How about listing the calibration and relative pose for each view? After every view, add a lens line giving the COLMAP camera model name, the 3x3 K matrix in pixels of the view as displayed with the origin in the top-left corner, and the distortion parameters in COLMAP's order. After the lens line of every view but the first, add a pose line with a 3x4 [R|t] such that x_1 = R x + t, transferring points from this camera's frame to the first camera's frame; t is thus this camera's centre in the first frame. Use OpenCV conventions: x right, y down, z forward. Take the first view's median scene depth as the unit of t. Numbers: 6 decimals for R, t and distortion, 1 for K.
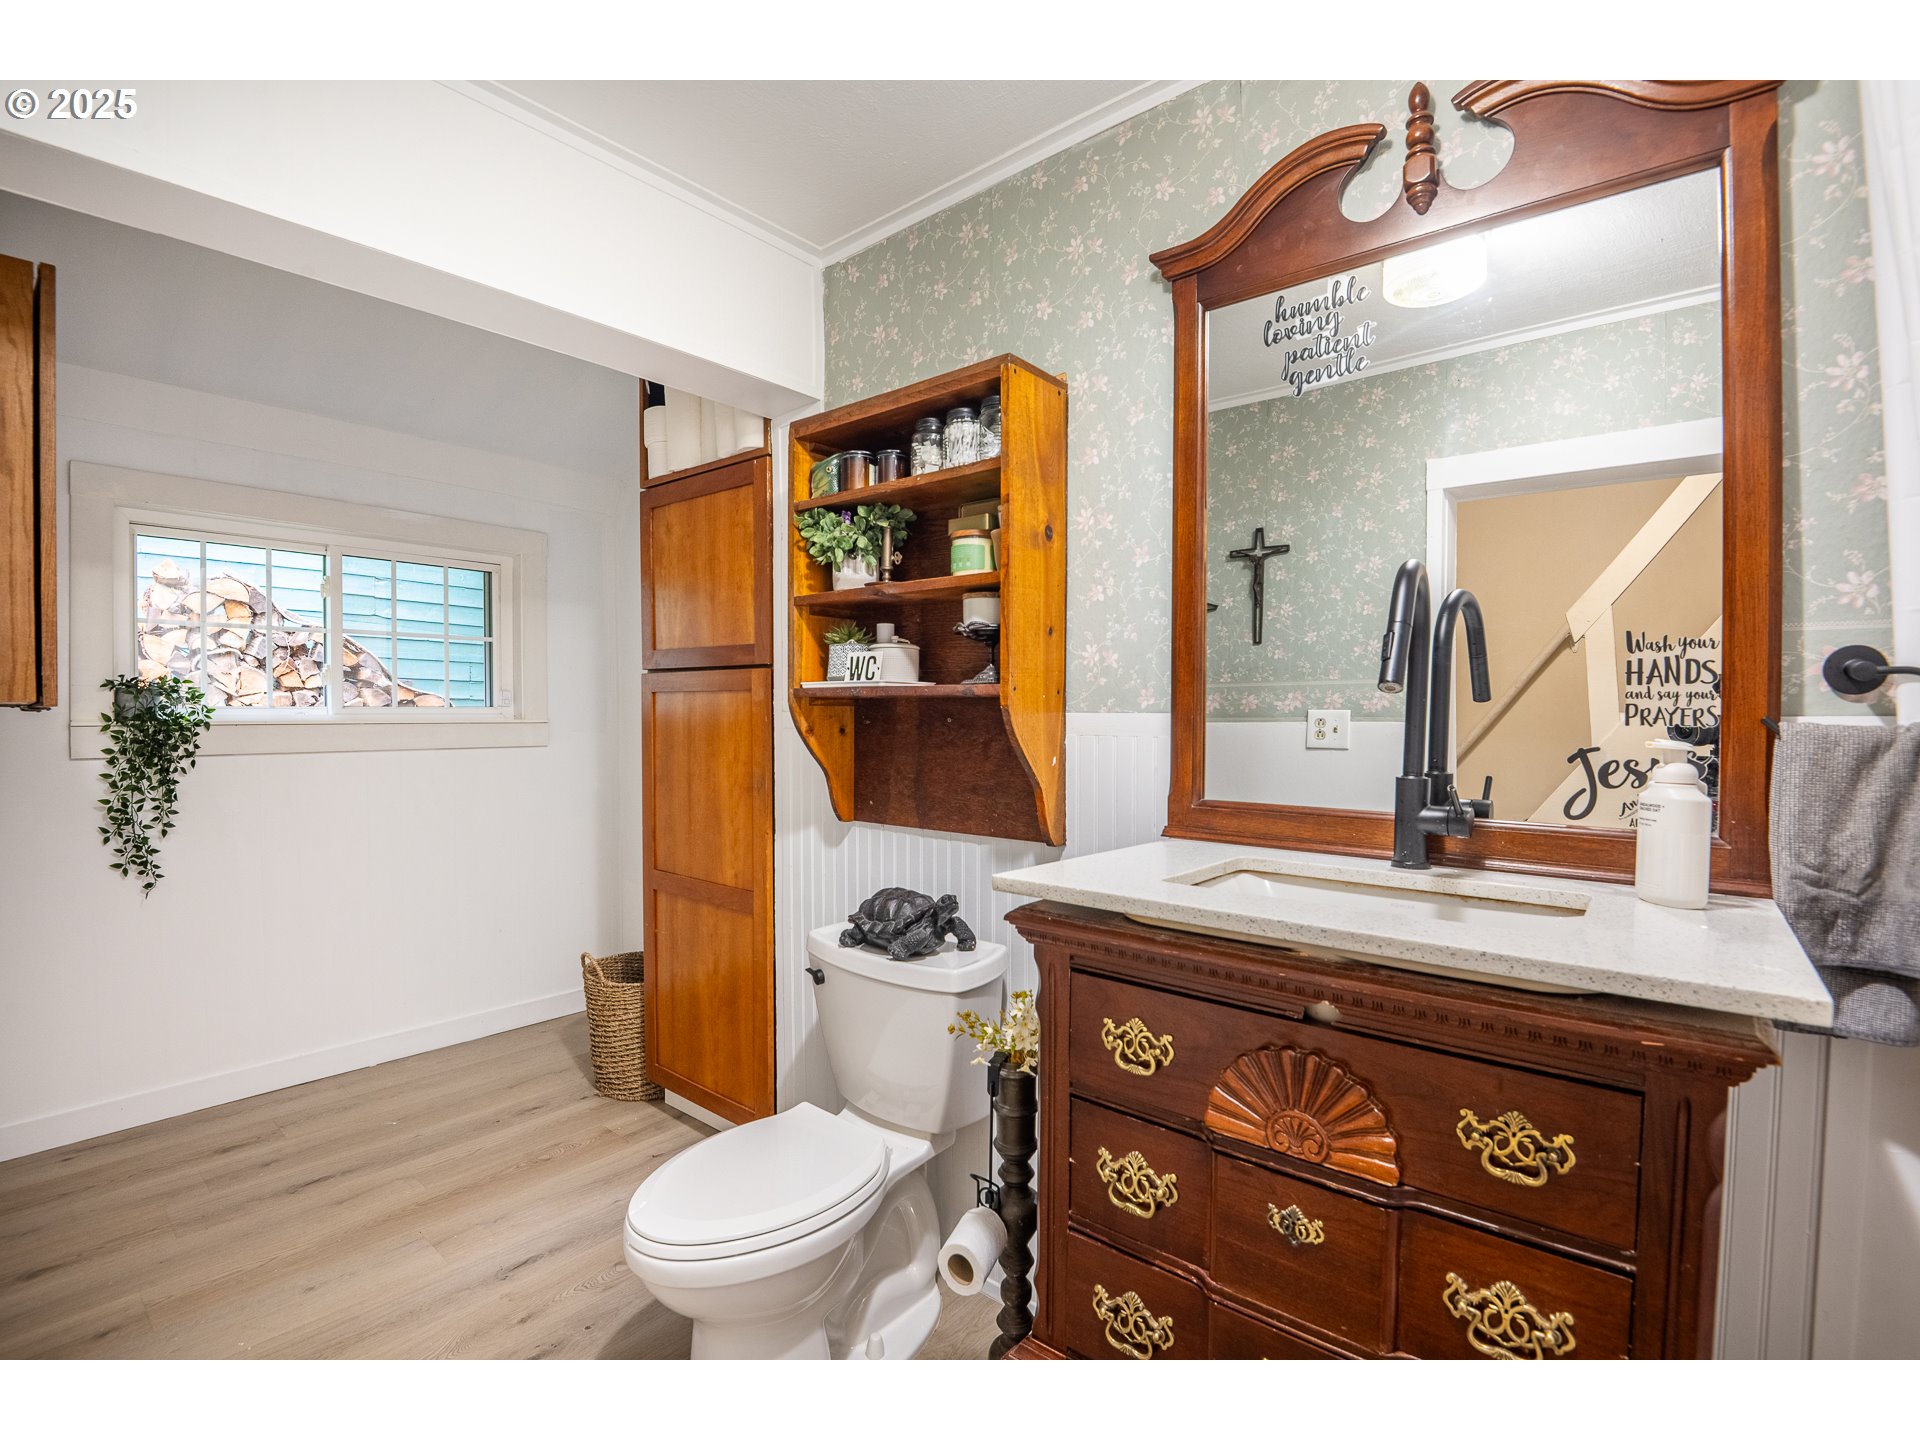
lens RADIAL K [[900.0, 0, 960.1], [0, 900.0, 726.7], [0, 0, 1]] dist [-0.021846, -0.004370]
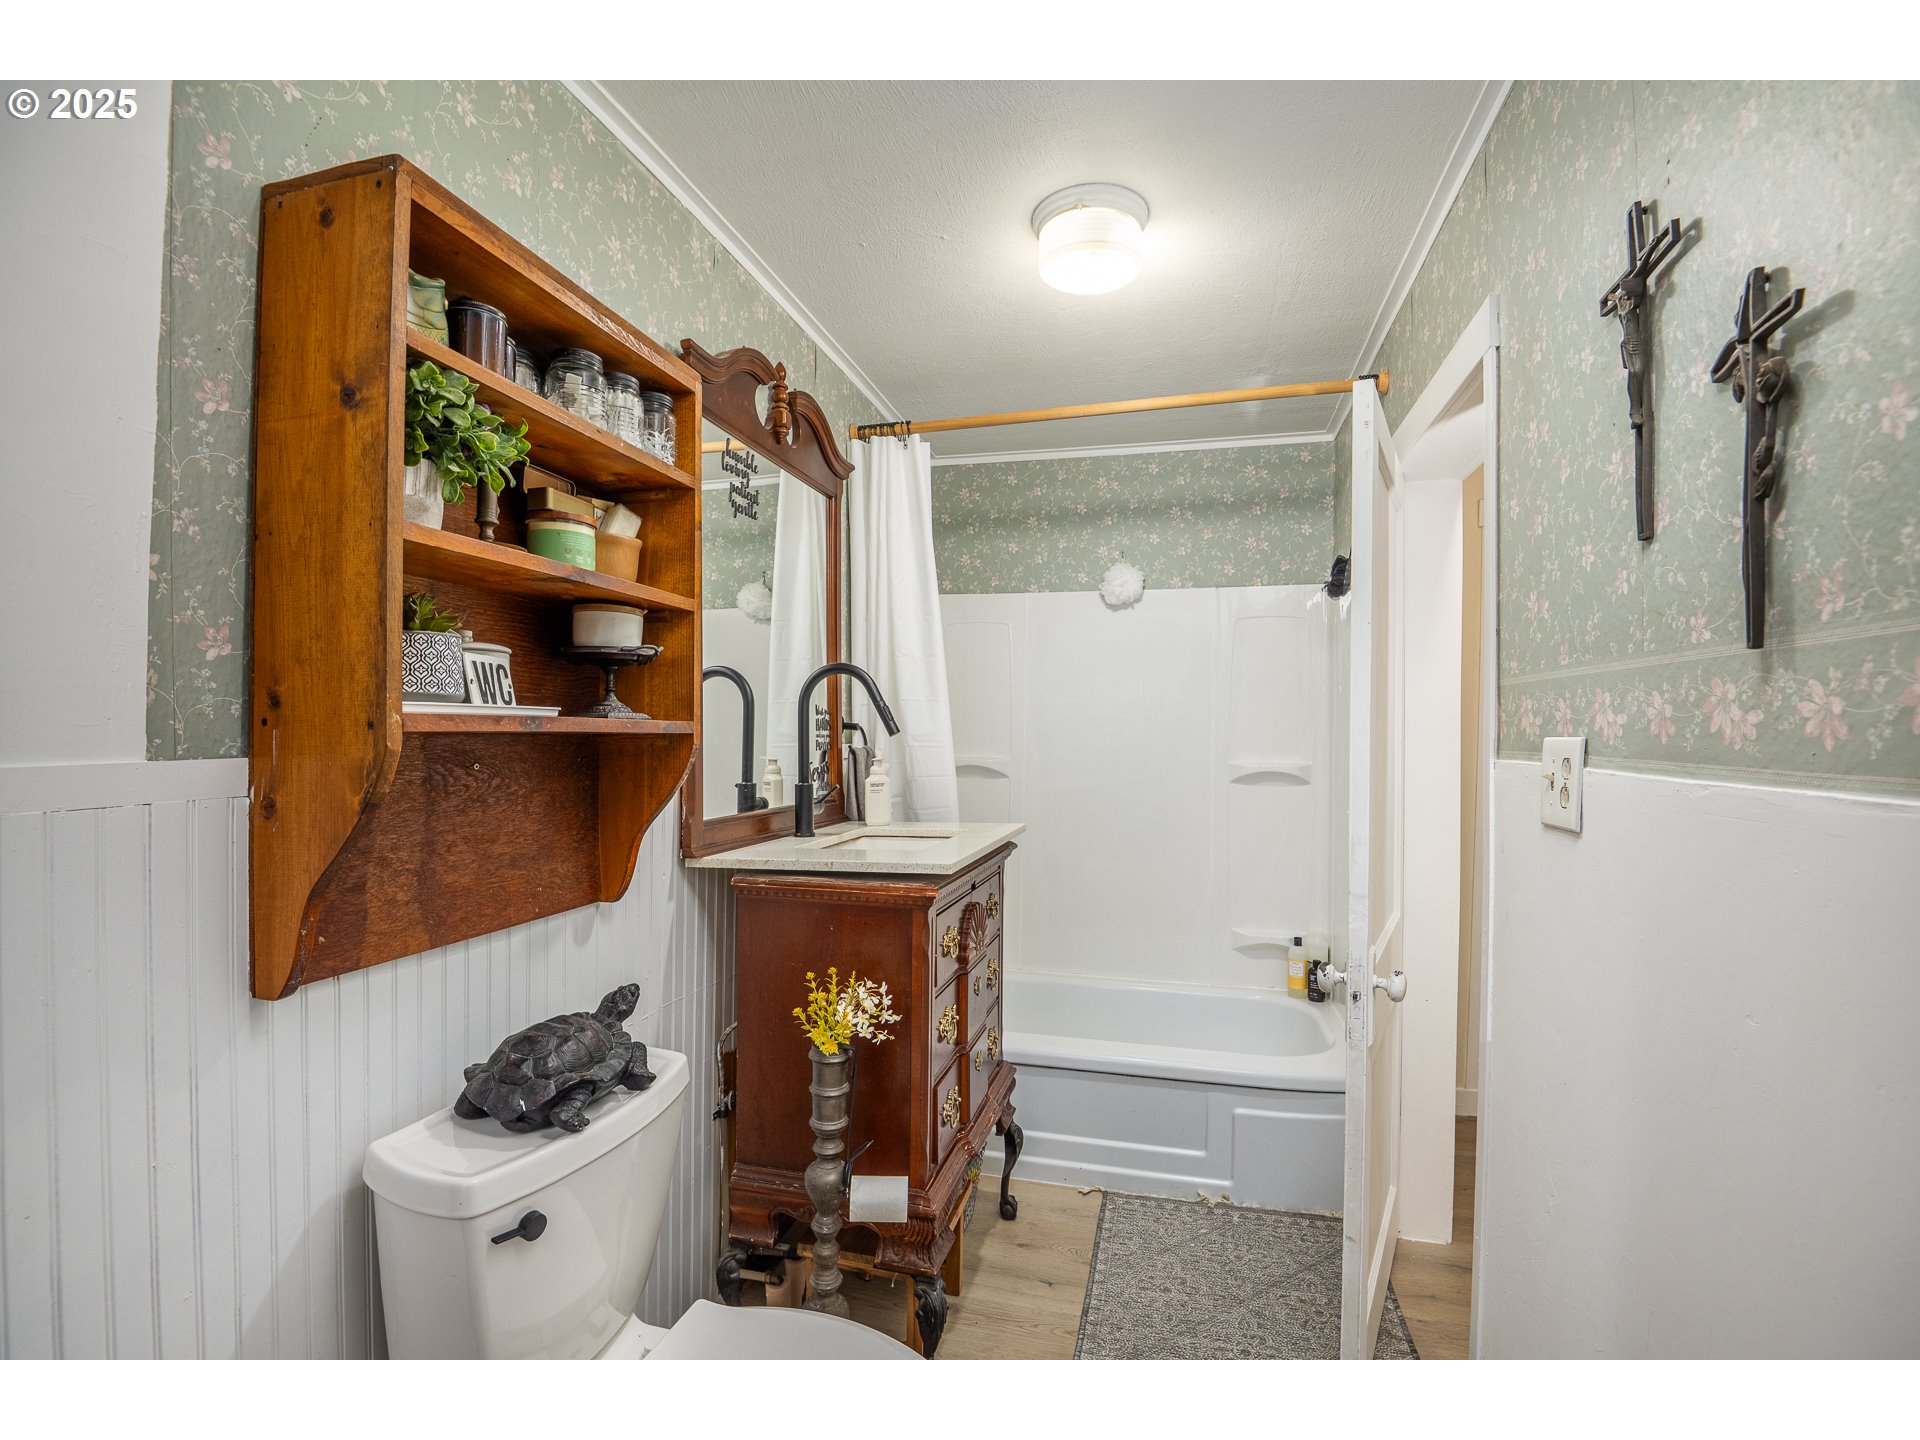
lens RADIAL K [[900.0, 0, 956.7], [0, 900.0, 727.3], [0, 0, 1]] dist [-0.021846, -0.004370]
pose [[-0.443614, 0.003540, 0.896211, -0.761598], [0.012942, 0.999913, 0.002457, -0.033303], [-0.896125, 0.012689, -0.443621, 0.986184]]
